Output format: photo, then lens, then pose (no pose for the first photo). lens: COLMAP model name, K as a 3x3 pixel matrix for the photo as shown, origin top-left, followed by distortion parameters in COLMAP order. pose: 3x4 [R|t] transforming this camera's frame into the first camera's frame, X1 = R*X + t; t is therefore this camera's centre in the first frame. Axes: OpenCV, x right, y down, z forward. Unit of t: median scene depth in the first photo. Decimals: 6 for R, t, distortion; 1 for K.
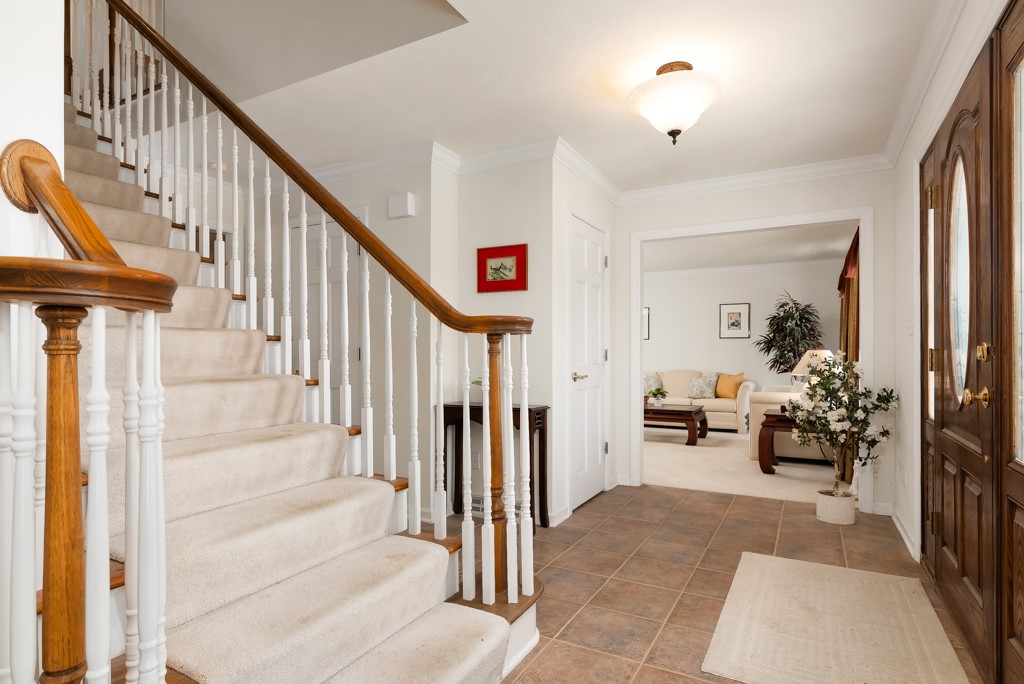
lens RADIAL K [[569.1, 0, 513.8], [0, 569.1, 332.5], [0, 0, 1]] dist [-0.003215, 0.000255]
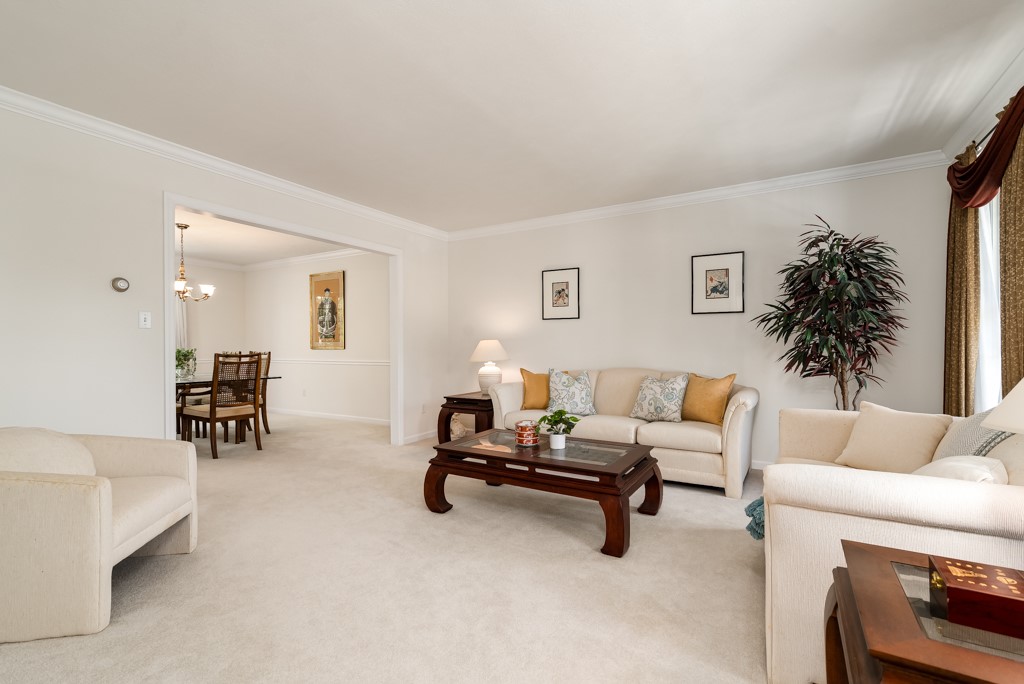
lens RADIAL K [[465.1, 0, 511.6], [0, 465.1, 323.7], [0, 0, 1]] dist [0.003017, 0.000204]
pose [[0.998530, -0.008787, -0.053478, 0.223373], [0.008576, 0.999955, -0.004168, 0.022901], [0.053513, 0.003703, 0.998560, 0.565451]]
